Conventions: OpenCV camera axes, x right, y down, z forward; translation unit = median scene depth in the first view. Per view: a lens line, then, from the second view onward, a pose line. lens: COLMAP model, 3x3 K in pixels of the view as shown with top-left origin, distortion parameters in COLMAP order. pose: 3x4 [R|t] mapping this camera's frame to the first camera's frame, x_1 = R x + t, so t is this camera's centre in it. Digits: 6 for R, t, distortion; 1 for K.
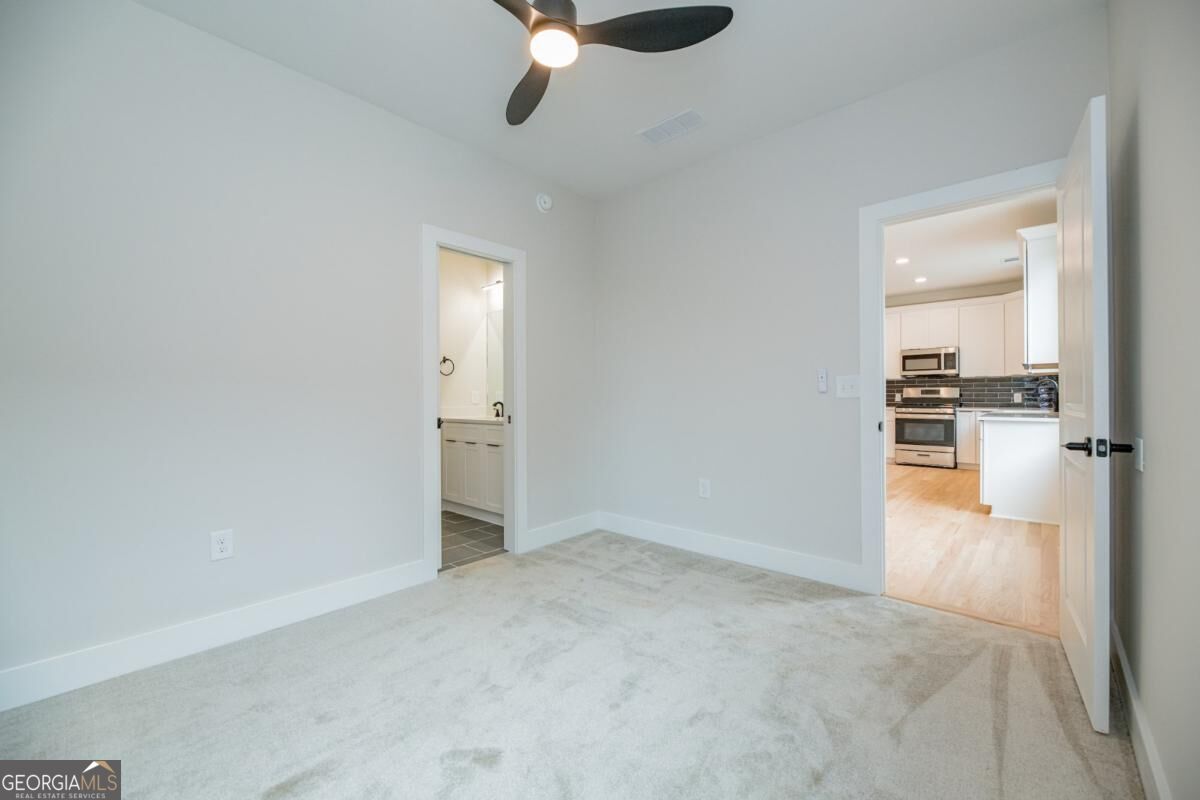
lens RADIAL K [[488.0, 0, 604.4], [0, 488.0, 397.5], [0, 0, 1]] dist [-0.000724, -0.000180]
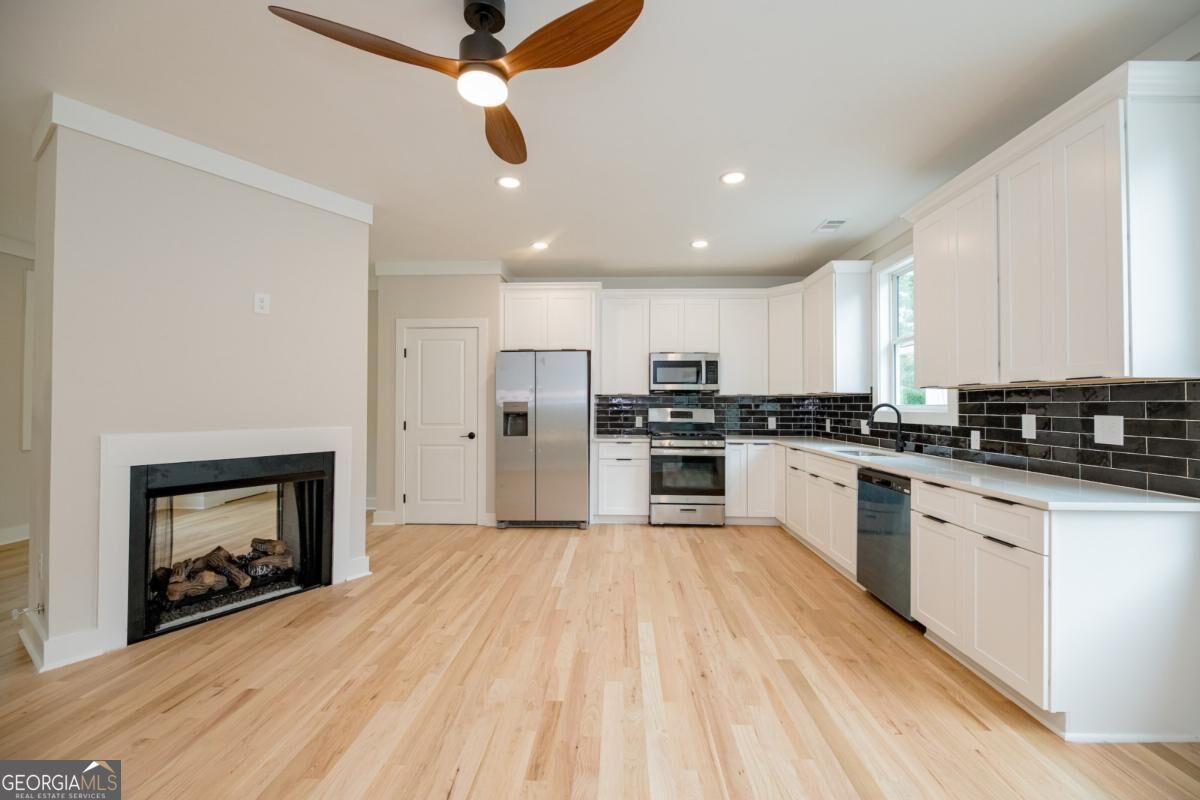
lens RADIAL K [[488.0, 0, 604.4], [0, 488.0, 397.5], [0, 0, 1]] dist [-0.000724, -0.000180]
pose [[0.767851, 0.020555, 0.640299, 0.130203], [-0.009179, 0.999736, -0.021086, -0.021051], [-0.640563, 0.010314, 0.767836, 0.547375]]
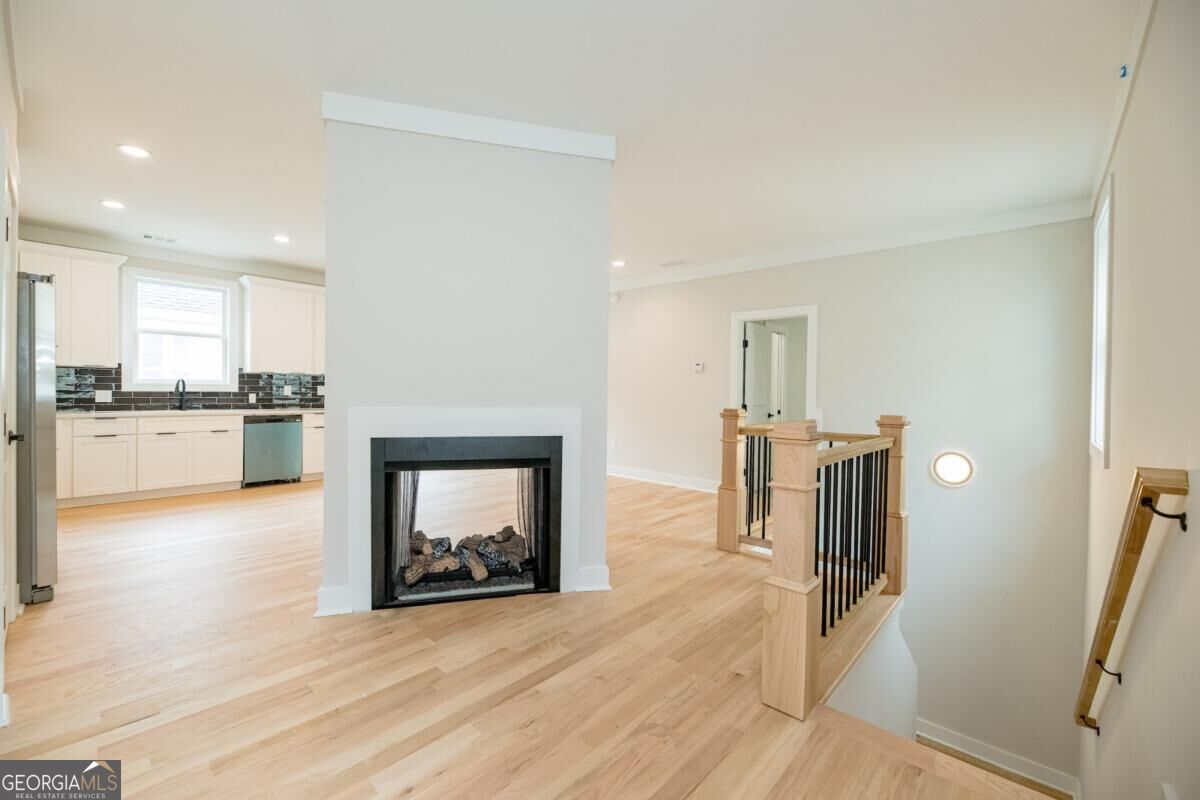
lens RADIAL K [[499.4, 0, 600.0], [0, 499.4, 400.0], [0, 0, 1]] dist [-0.001870, -0.000264]
pose [[-0.999969, -0.007282, 0.002882, 0.037884], [-0.007231, 0.999826, 0.017174, -0.012451], [-0.003007, 0.017152, -0.999848, 1.514645]]
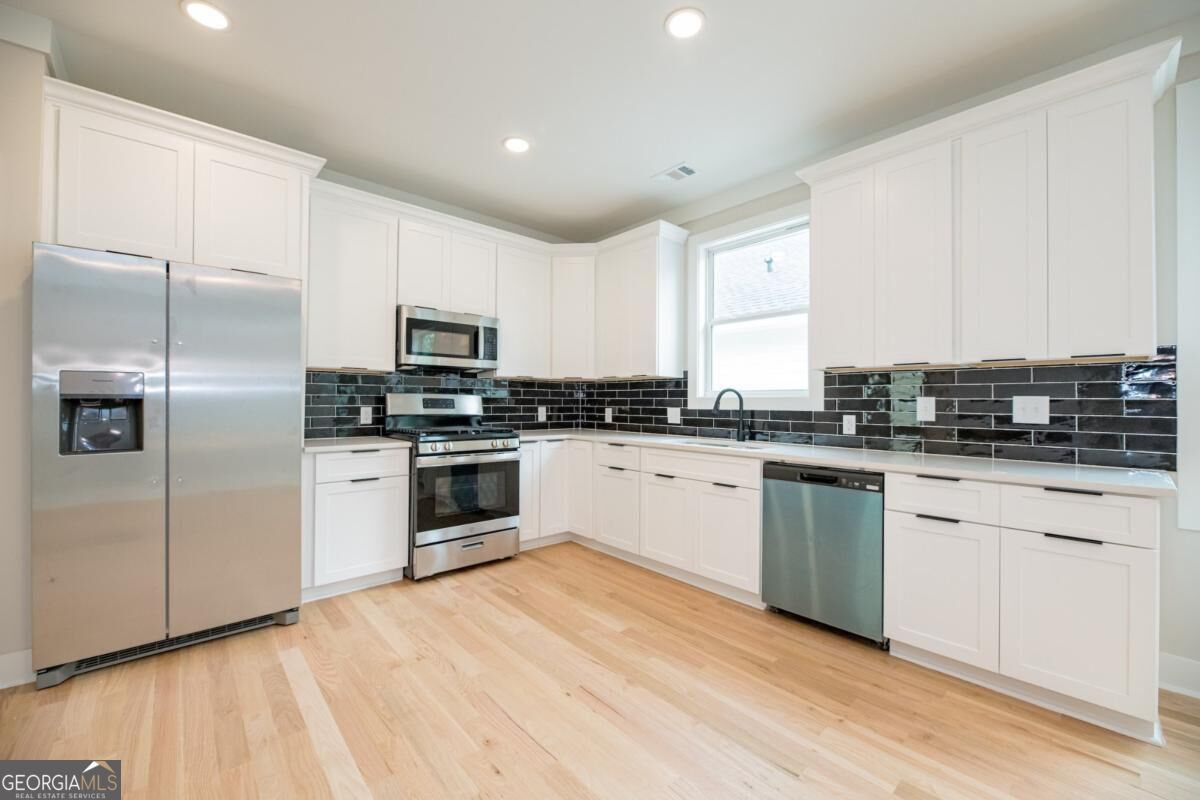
lens RADIAL K [[479.2, 0, 603.6], [0, 479.2, 399.8], [0, 0, 1]] dist [-0.002726, -0.000338]
pose [[0.104952, 0.012445, 0.994399, 0.223151], [-0.007476, 0.999903, -0.011724, -0.011016], [-0.994449, -0.006204, 0.105035, 0.822211]]
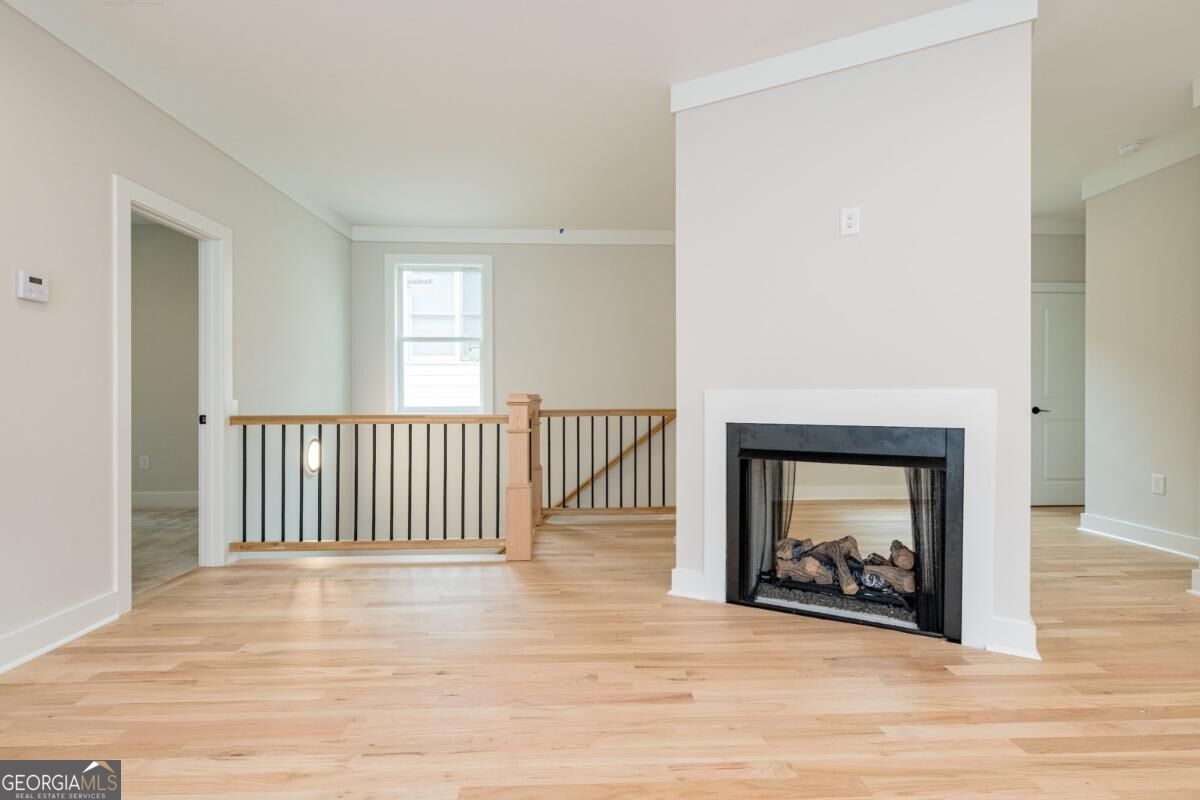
lens RADIAL K [[592.2, 0, 601.8], [0, 592.2, 396.3], [0, 0, 1]] dist [0.002757, 0.000207]
pose [[0.697173, 0.008608, -0.716852, 0.331865], [-0.004635, 0.999961, 0.007499, 0.002185], [0.716888, -0.001906, 0.697185, 0.676710]]
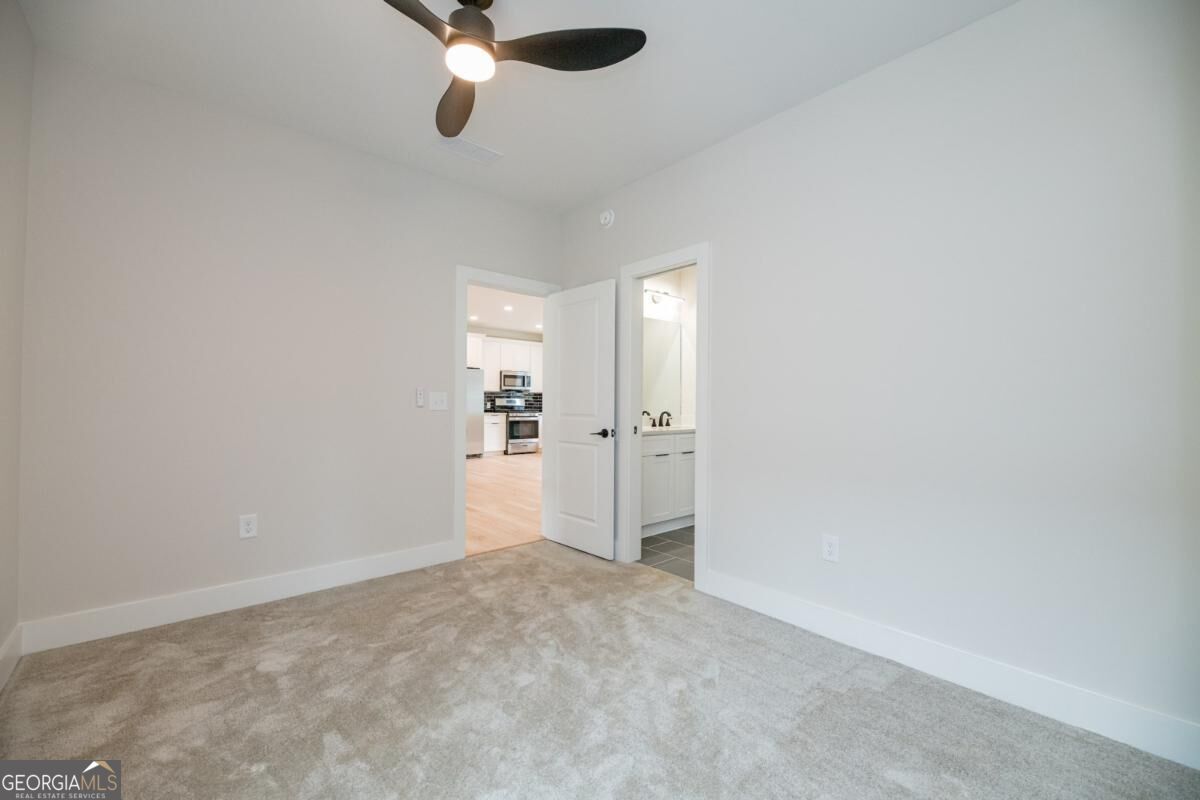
lens RADIAL K [[479.2, 0, 603.6], [0, 479.2, 399.8], [0, 0, 1]] dist [-0.002726, -0.000338]
pose [[0.120744, 0.013468, 0.992592, -0.719765], [-0.009223, 0.999880, -0.012445, -0.001786], [-0.992641, -0.007653, 0.120854, 0.586658]]
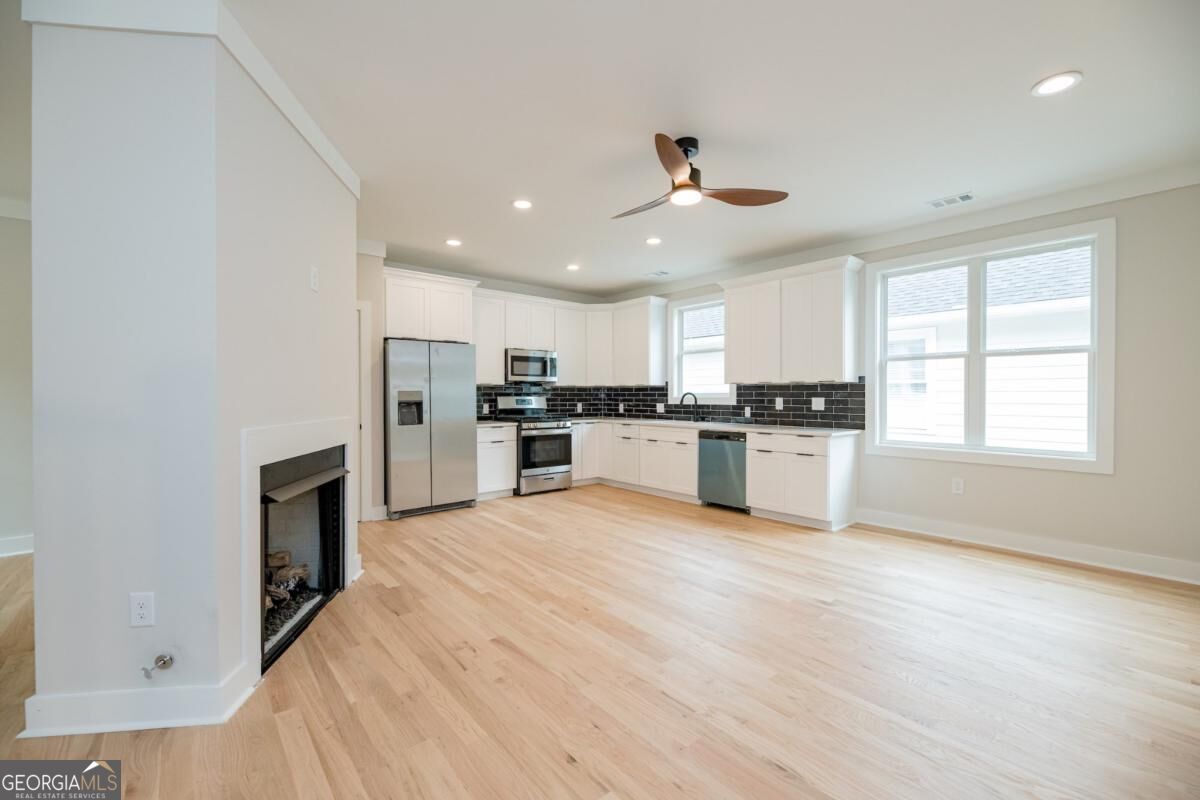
lens RADIAL K [[499.4, 0, 600.0], [0, 499.4, 400.0], [0, 0, 1]] dist [-0.001870, -0.000264]
pose [[0.133714, -0.001528, 0.991019, -0.172279], [-0.000219, 0.999999, 0.001571, -0.016626], [-0.991020, -0.000427, 0.133714, 0.787839]]
